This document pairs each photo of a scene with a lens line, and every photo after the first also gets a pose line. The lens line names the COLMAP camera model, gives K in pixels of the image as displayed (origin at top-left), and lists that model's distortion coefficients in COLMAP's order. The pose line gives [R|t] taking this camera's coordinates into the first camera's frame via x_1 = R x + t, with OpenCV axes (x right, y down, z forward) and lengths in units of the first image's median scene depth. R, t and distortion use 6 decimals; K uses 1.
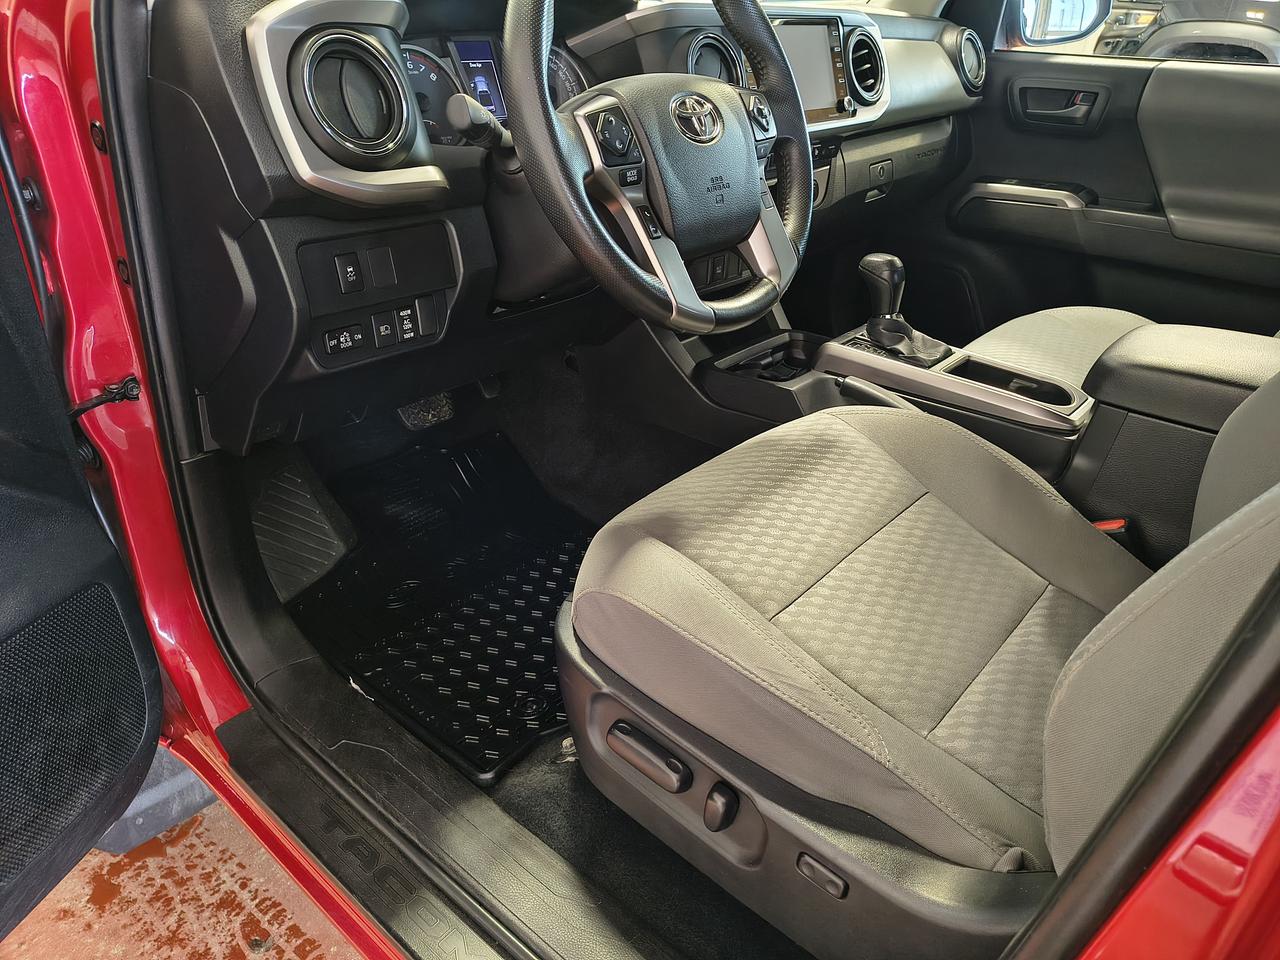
lens RADIAL K [[898.0, 0, 643.4], [0, 898.0, 487.0], [0, 0, 1]] dist [0.086168, -0.105674]
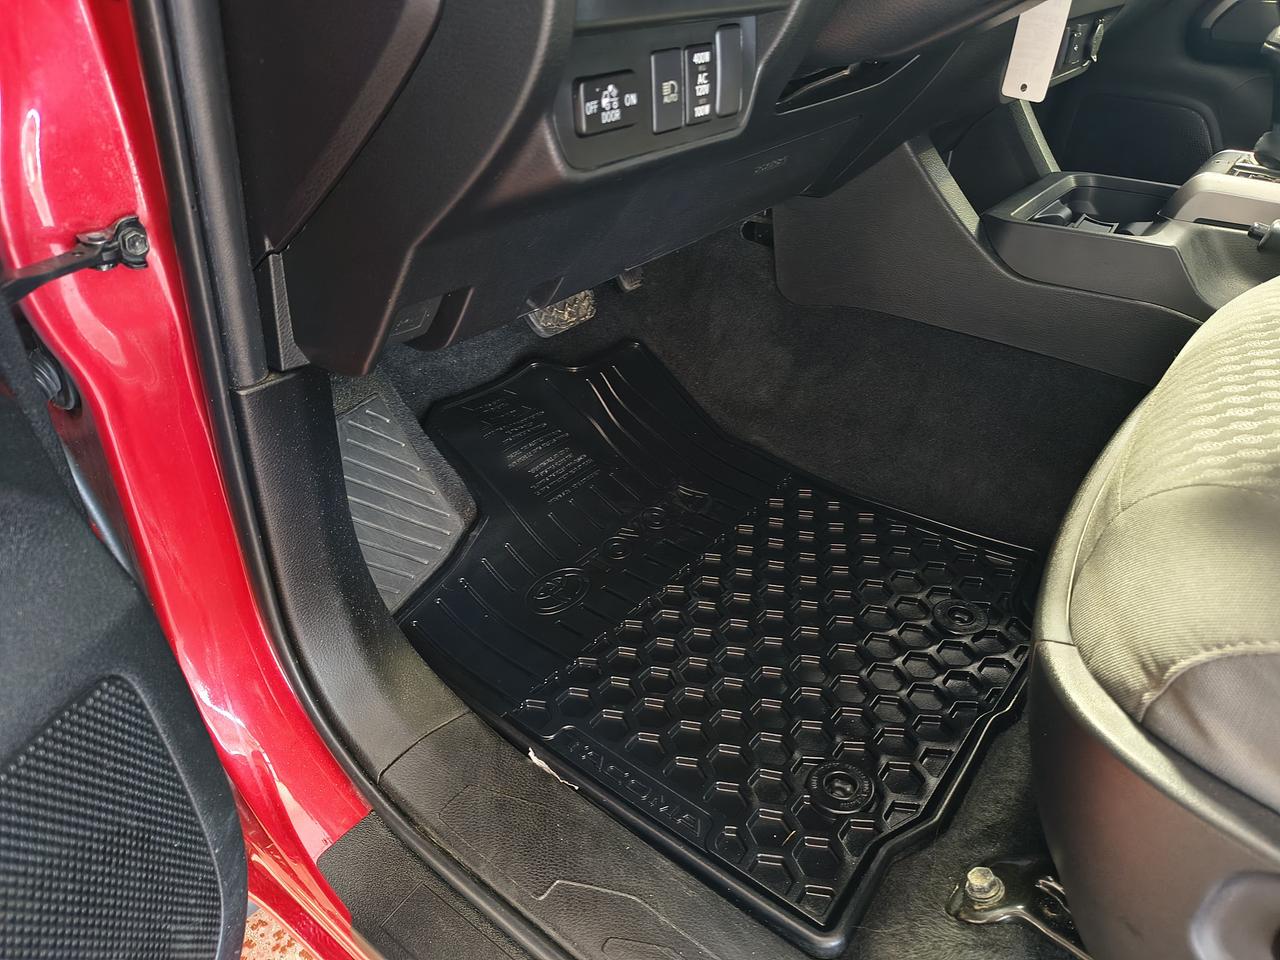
lens RADIAL K [[898.0, 0, 643.4], [0, 898.0, 487.0], [0, 0, 1]] dist [0.086168, -0.105674]
pose [[0.998454, -0.039222, 0.039378, -0.287363], [0.035897, 0.995998, 0.081844, -0.007580], [-0.042431, -0.080304, 0.995867, 0.454408]]
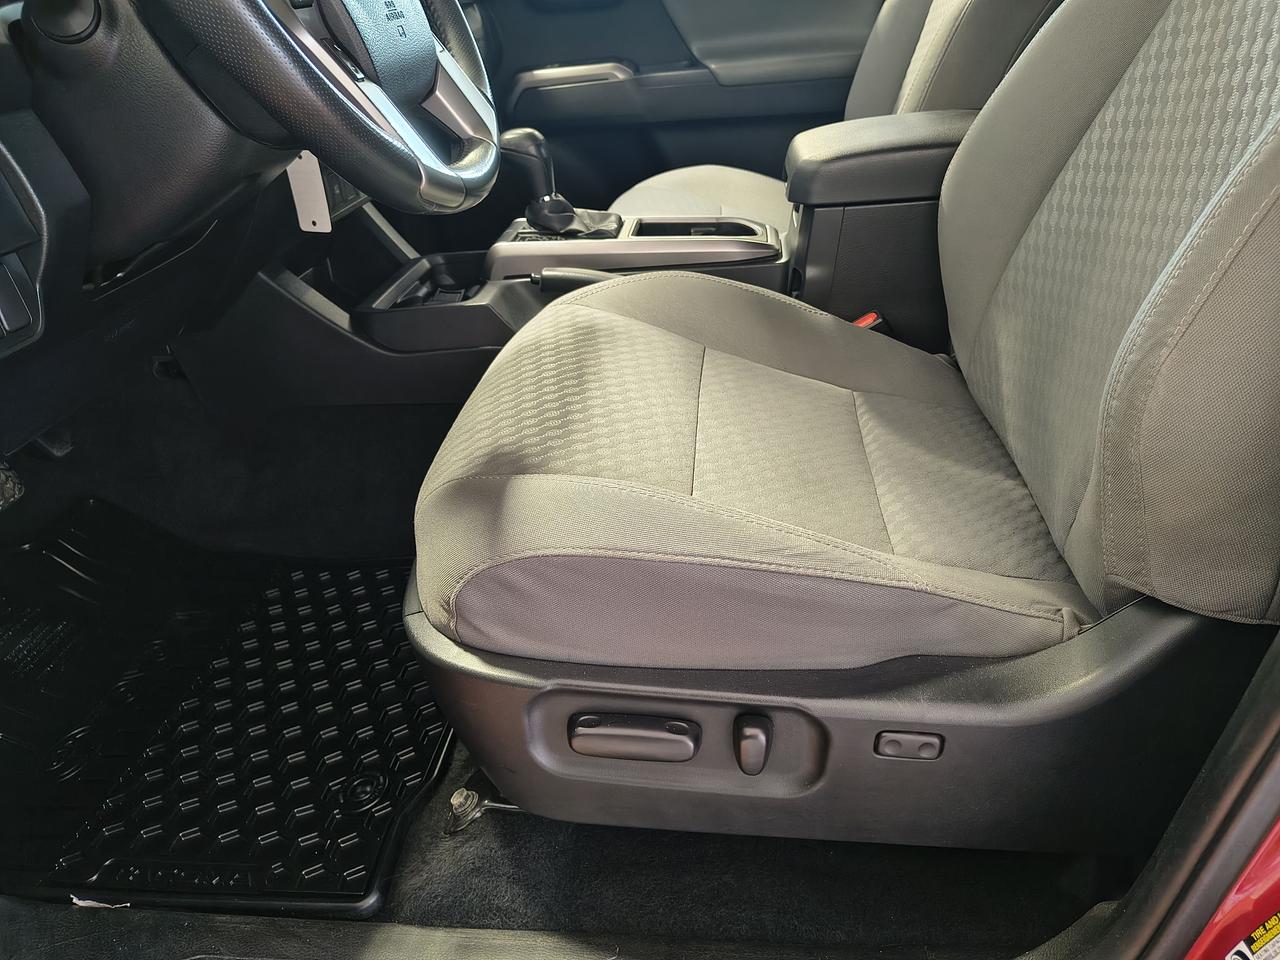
lens RADIAL K [[915.8, 0, 657.5], [0, 915.8, 482.1], [0, 0, 1]] dist [0.032130, -0.027426]
pose [[0.813046, -0.363742, 0.454586, -0.191042], [0.358271, 0.928050, 0.101806, 0.021027], [-0.458910, 0.080092, 0.884866, 0.221864]]
